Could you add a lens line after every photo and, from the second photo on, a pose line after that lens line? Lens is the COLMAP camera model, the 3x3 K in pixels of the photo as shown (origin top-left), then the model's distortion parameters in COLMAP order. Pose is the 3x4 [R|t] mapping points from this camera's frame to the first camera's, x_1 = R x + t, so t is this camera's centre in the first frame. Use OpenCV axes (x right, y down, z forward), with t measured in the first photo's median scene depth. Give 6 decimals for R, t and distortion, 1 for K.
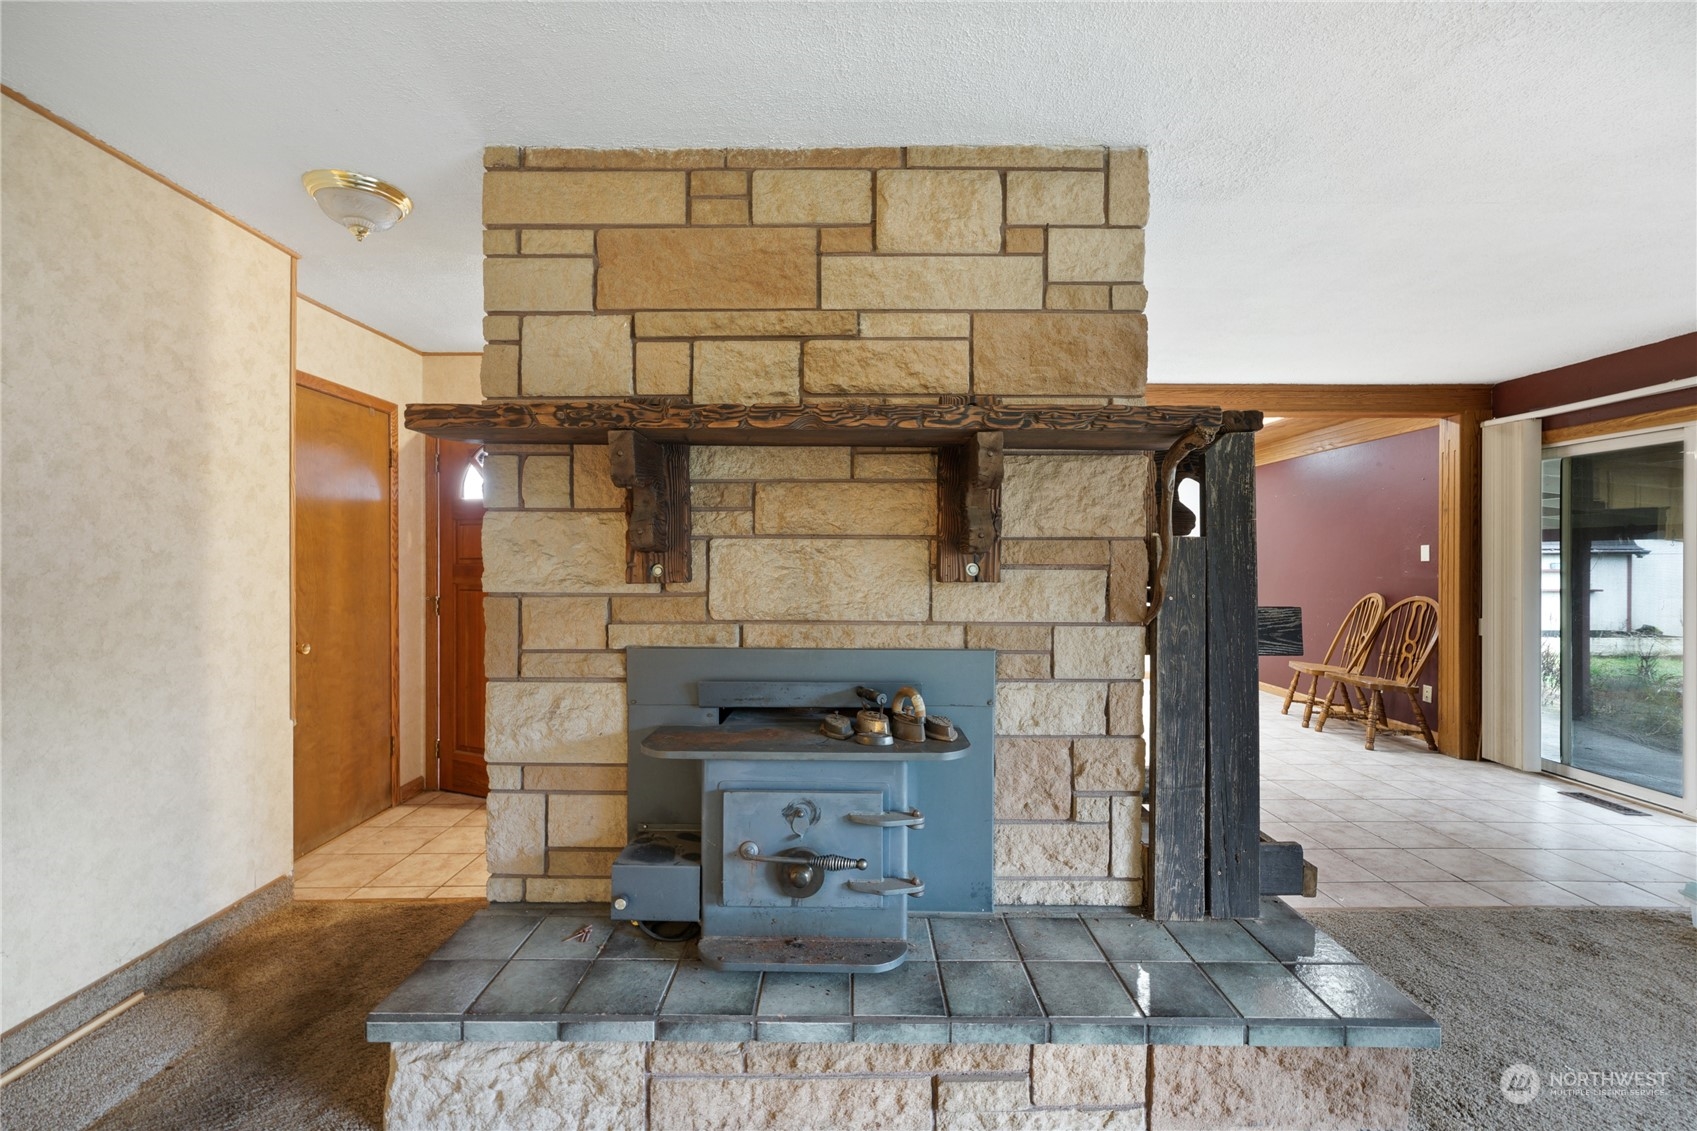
lens RADIAL K [[687.6, 0, 842.4], [0, 687.6, 561.2], [0, 0, 1]] dist [0.000028, -0.000135]
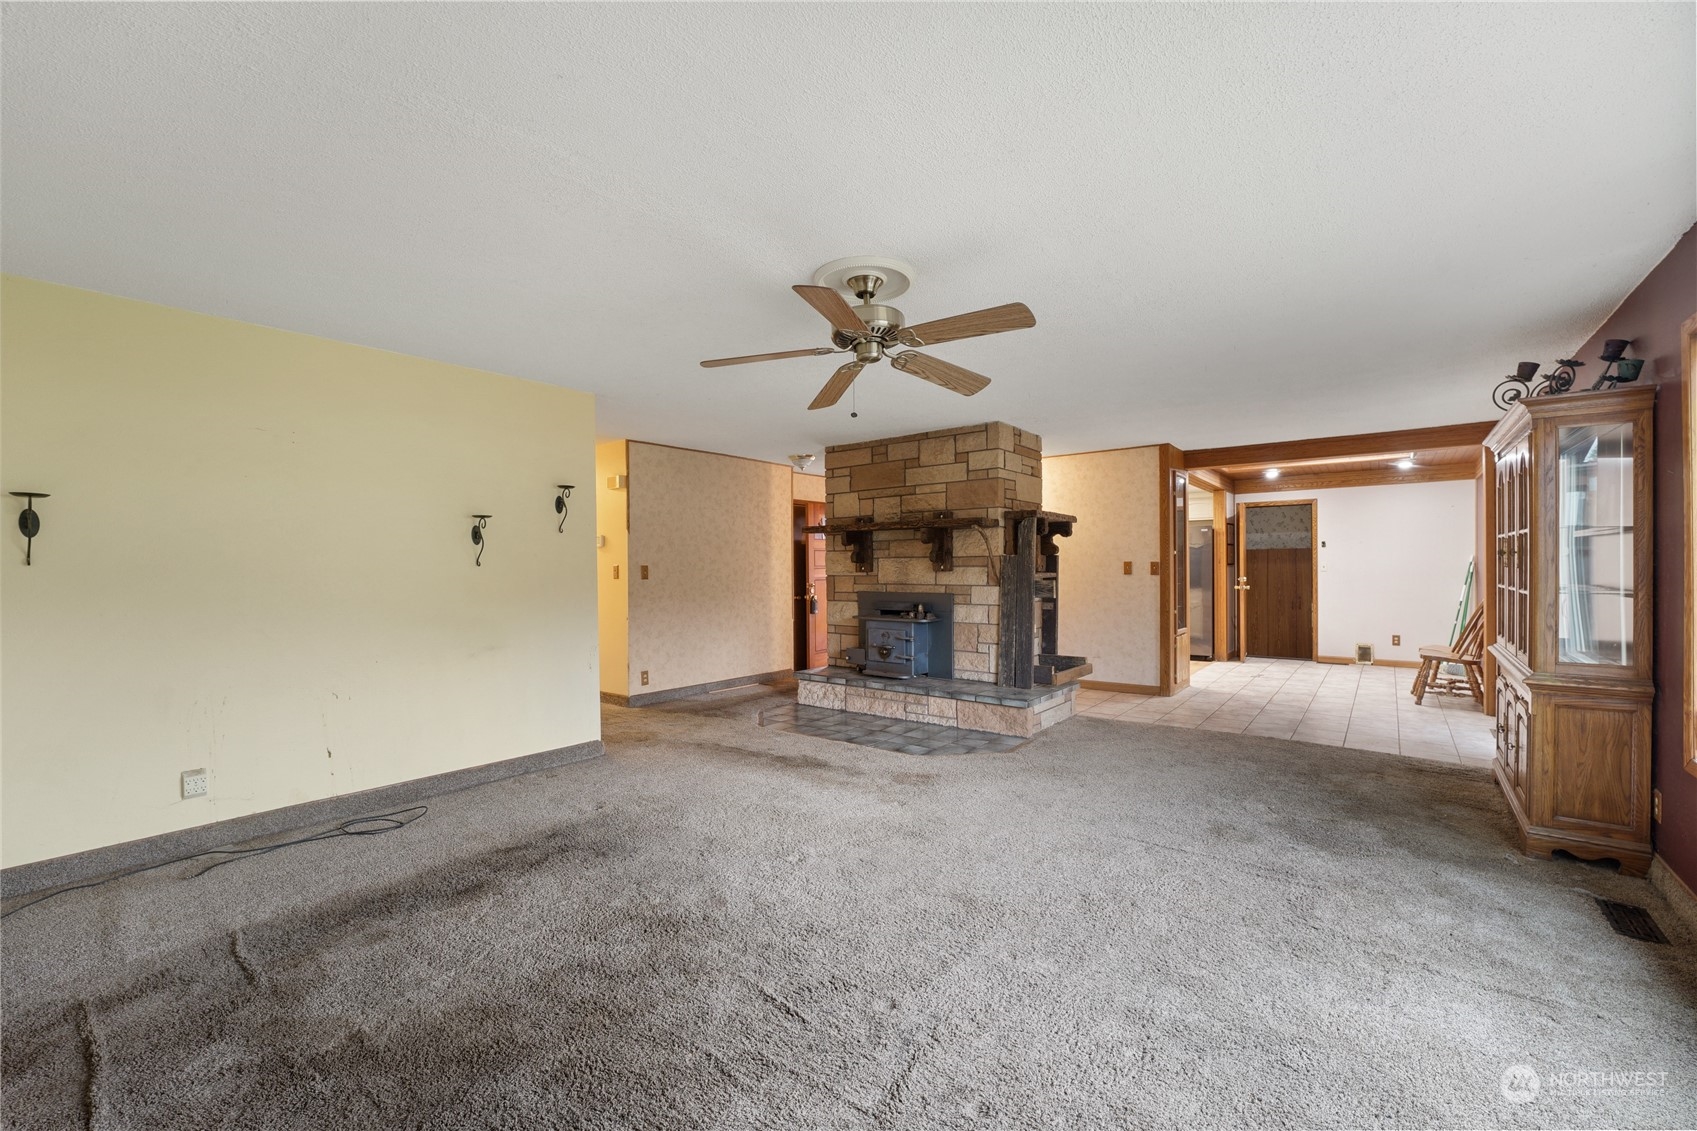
lens RADIAL K [[687.6, 0, 844.7], [0, 687.6, 567.4], [0, 0, 1]] dist [0.000028, -0.000135]
pose [[0.778105, -0.007826, -0.628085, 1.749460], [0.008054, 0.999964, -0.002481, 0.015924], [0.628082, -0.003128, 0.778141, -1.658369]]
